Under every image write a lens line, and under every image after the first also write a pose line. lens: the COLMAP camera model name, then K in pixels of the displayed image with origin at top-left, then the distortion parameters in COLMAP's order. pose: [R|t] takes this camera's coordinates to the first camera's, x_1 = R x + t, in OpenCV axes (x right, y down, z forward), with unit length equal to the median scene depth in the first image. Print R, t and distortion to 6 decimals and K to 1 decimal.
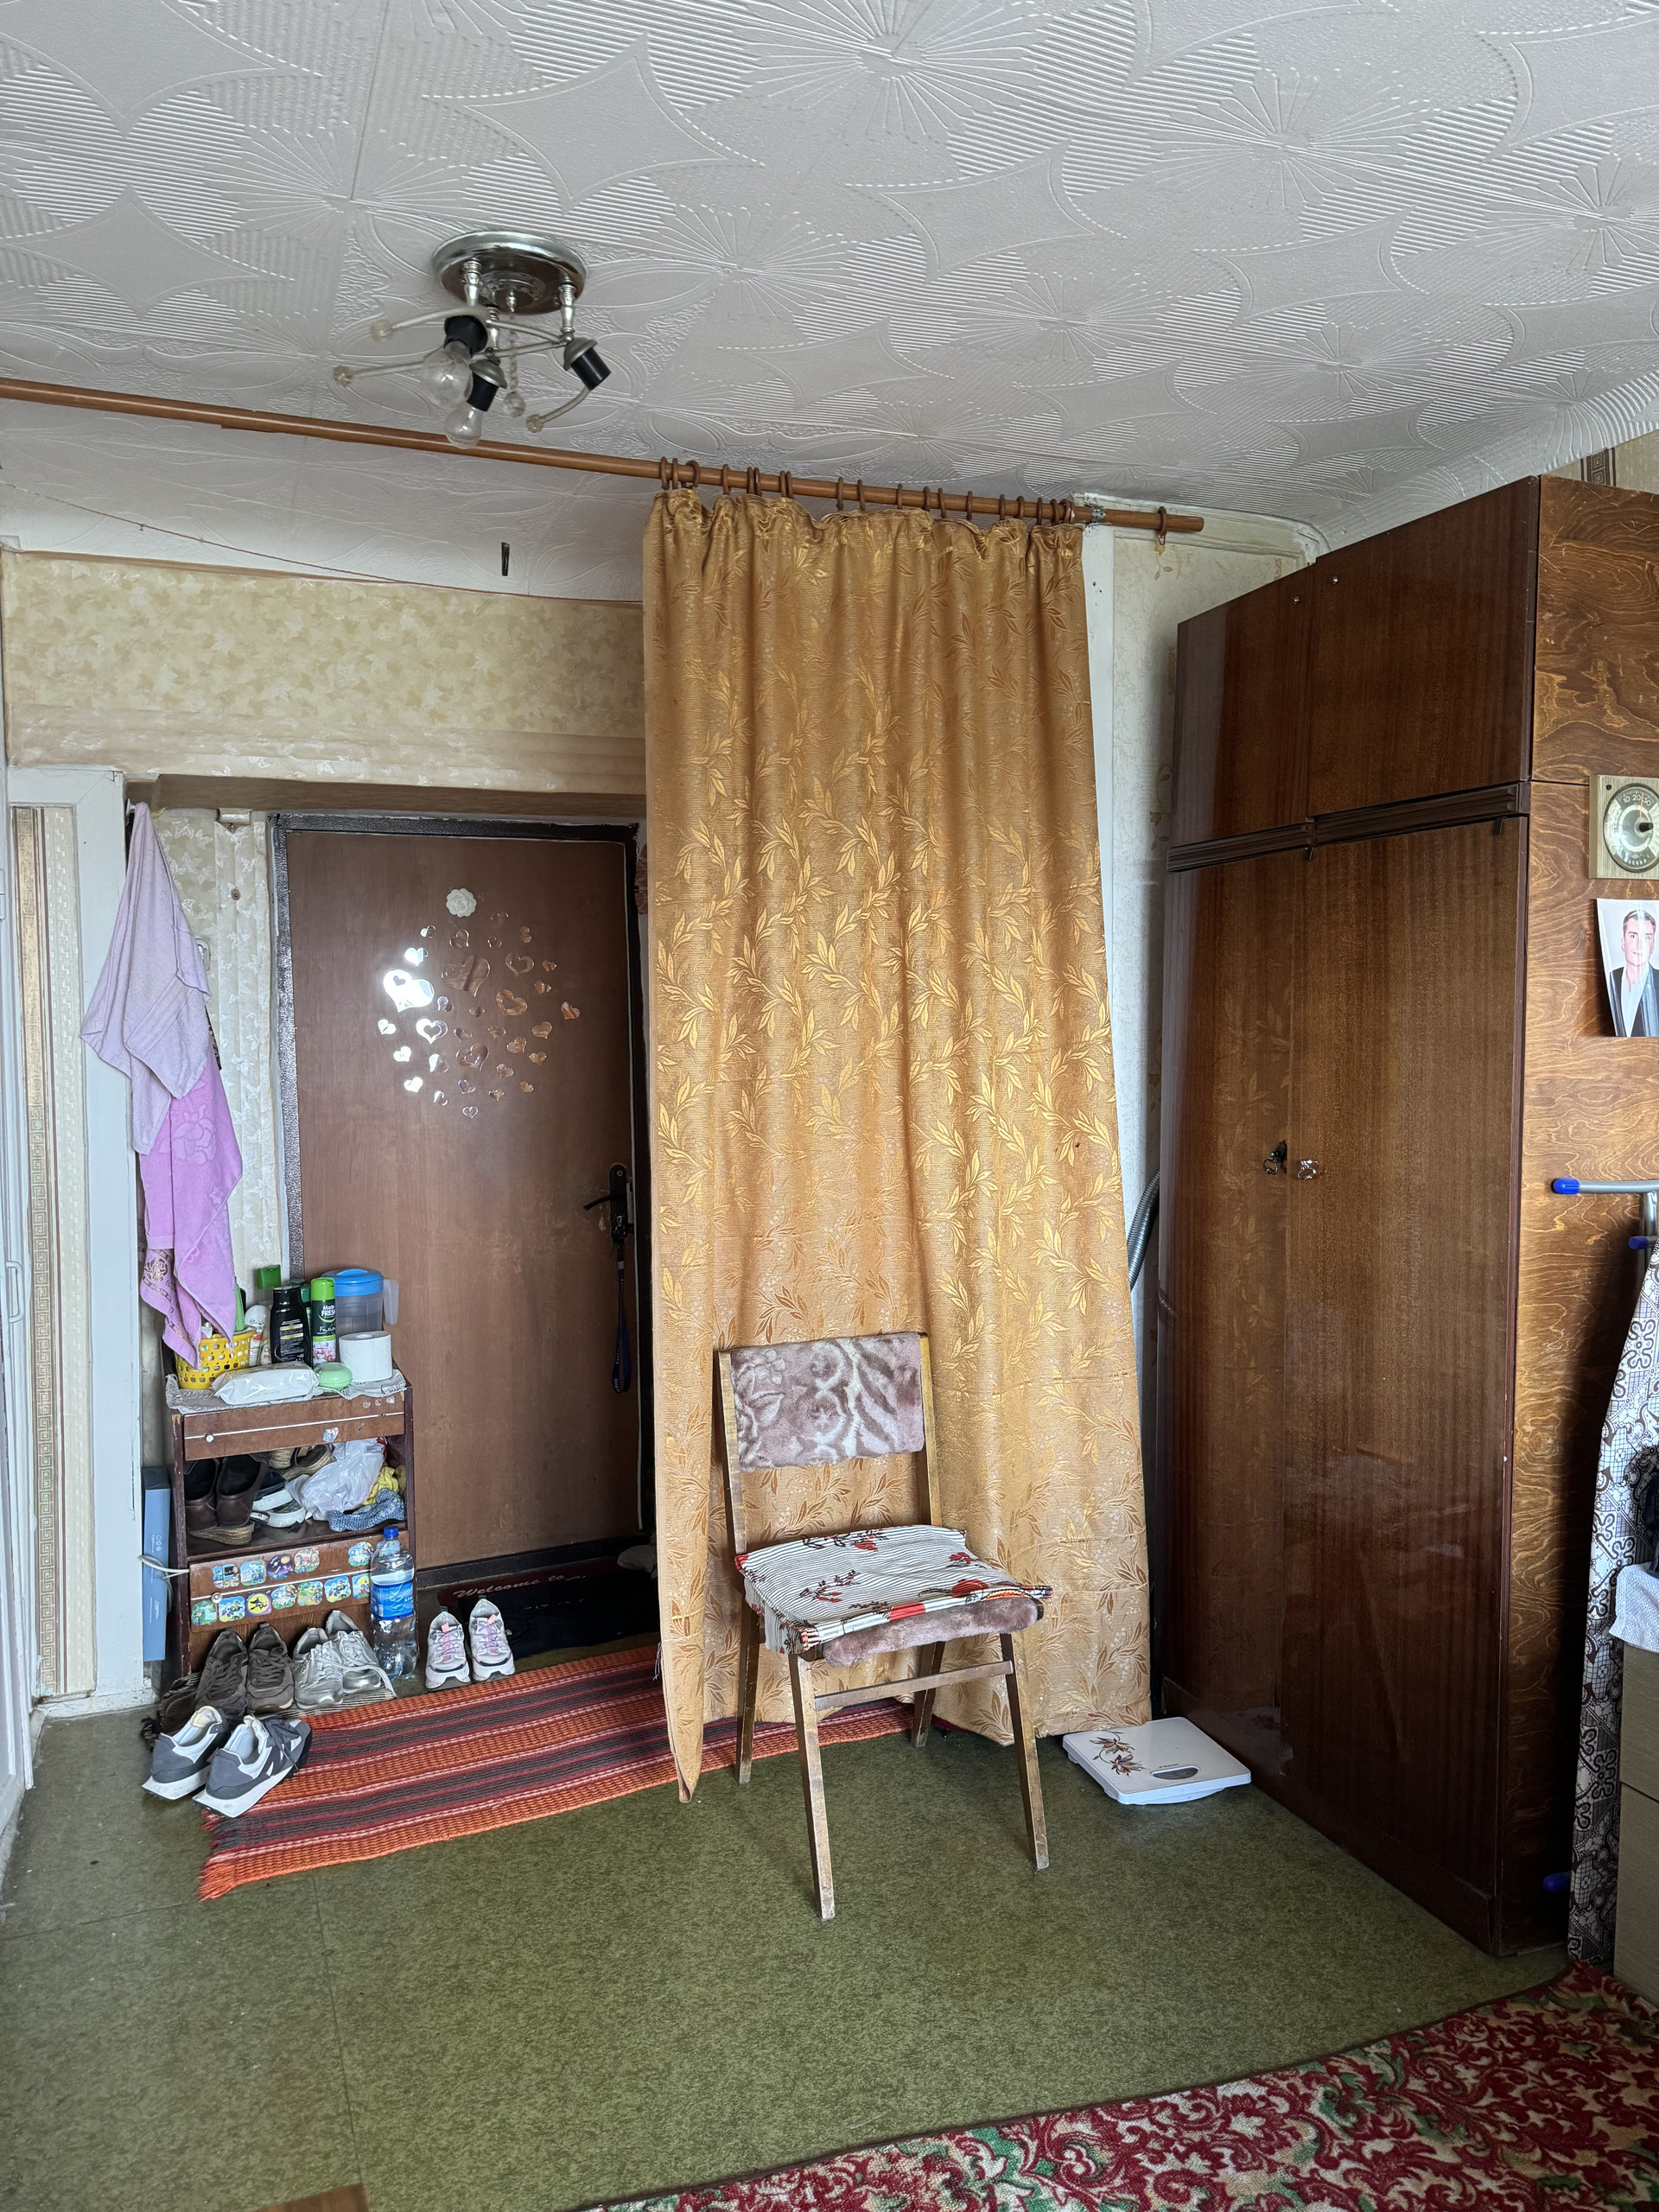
lens RADIAL K [[1584.7, 0, 841.9], [0, 1584.7, 1104.3], [0, 0, 1]] dist [0.060483, -0.059022]
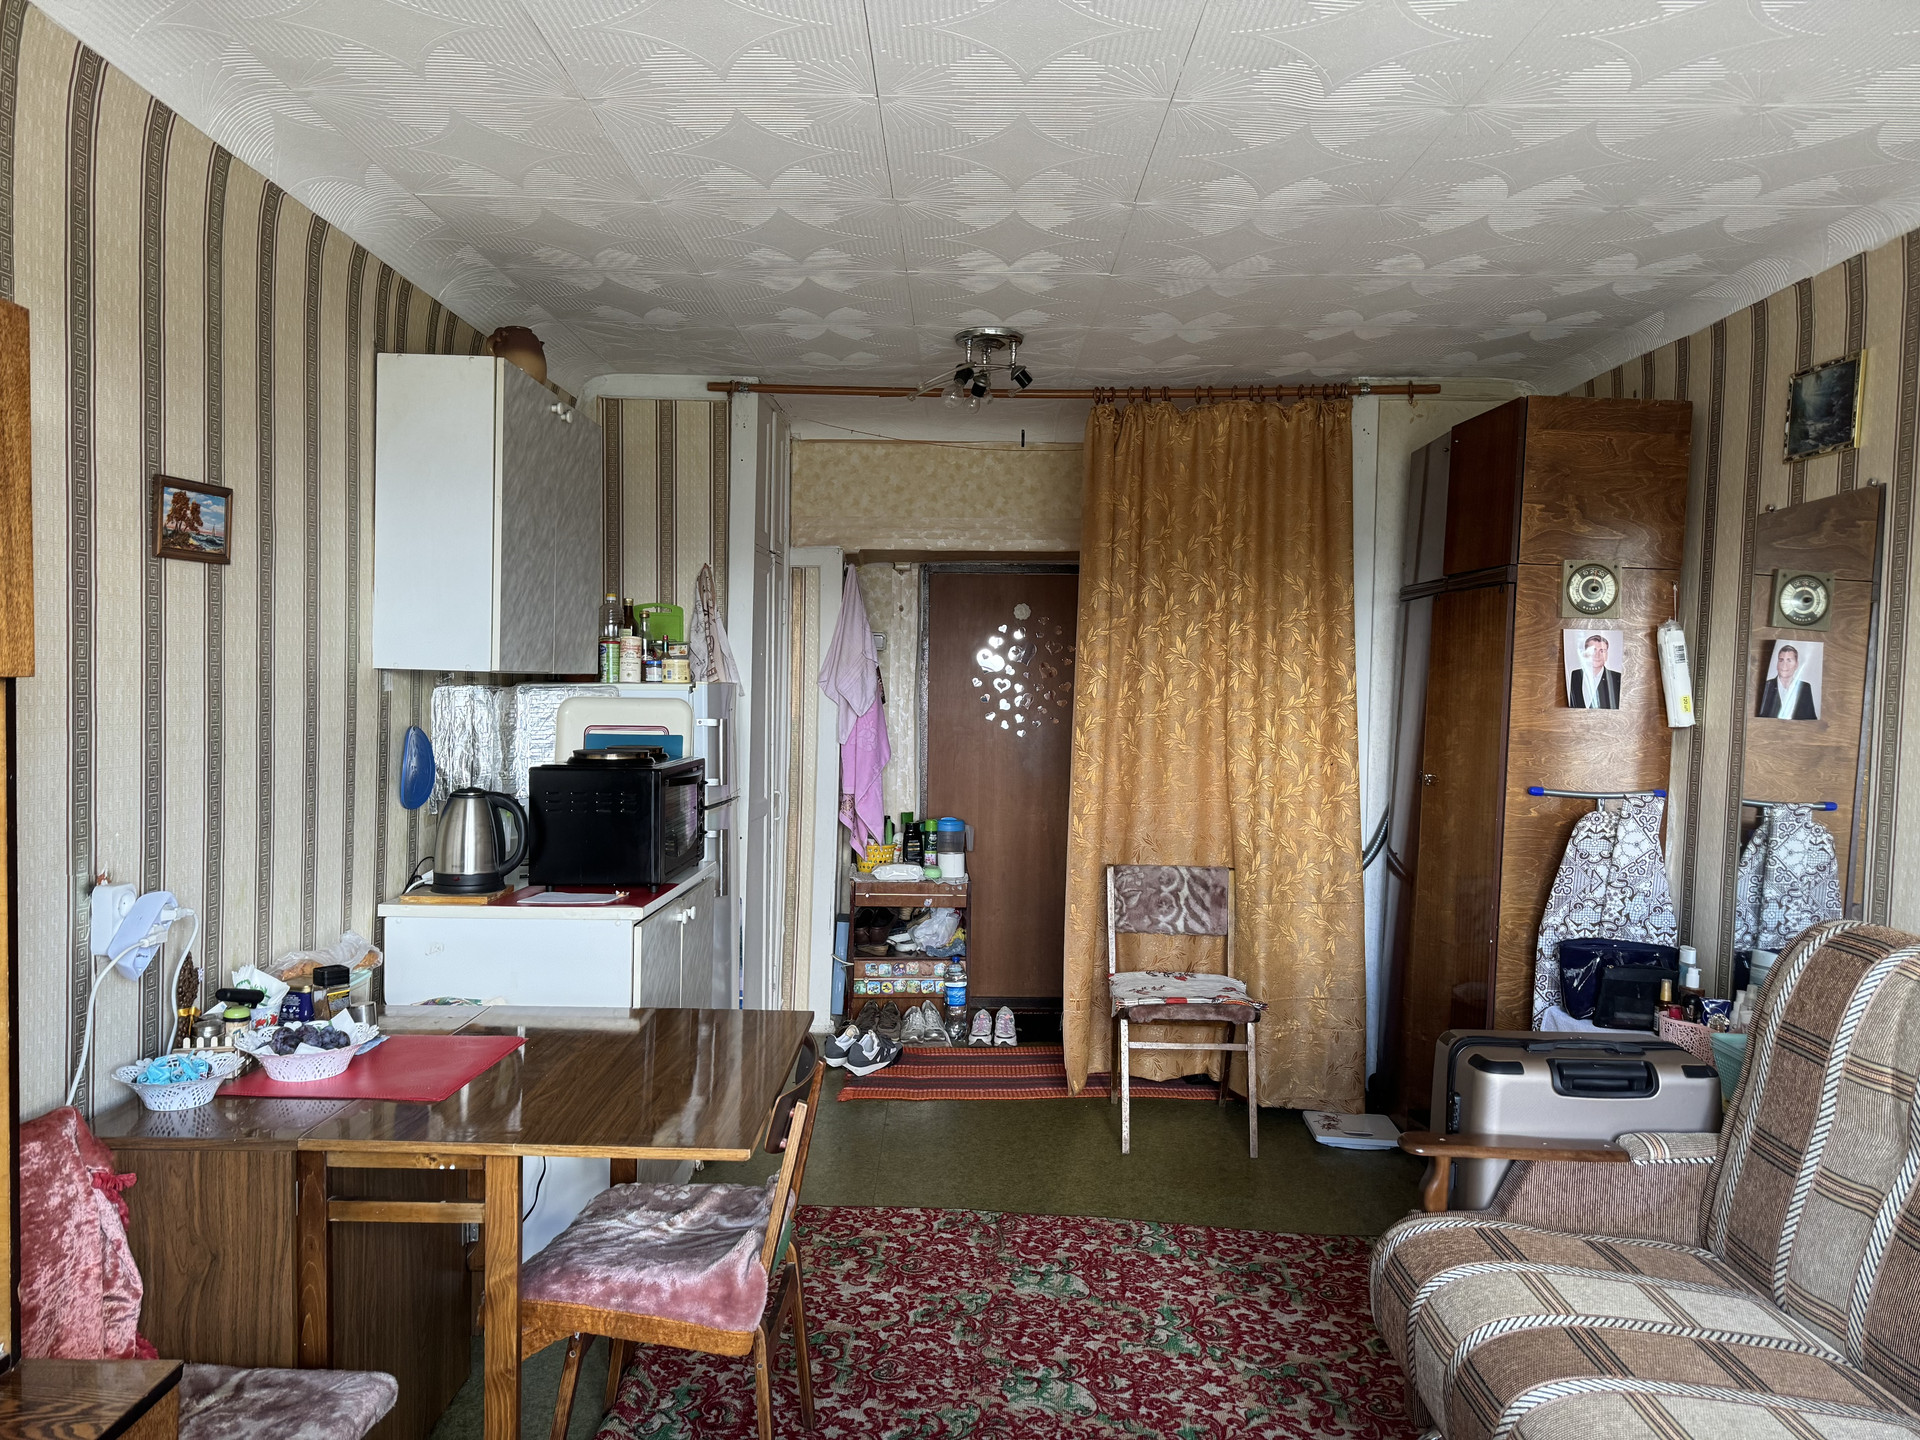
lens RADIAL K [[1375.5, 0, 953.8], [0, 1375.5, 720.1], [0, 0, 1]] dist [0.060483, -0.059022]
pose [[0.922209, 0.039770, -0.384641, 0.329401], [-0.049232, 0.998678, -0.014778, 0.019974], [0.383545, 0.032565, 0.922948, -0.490152]]
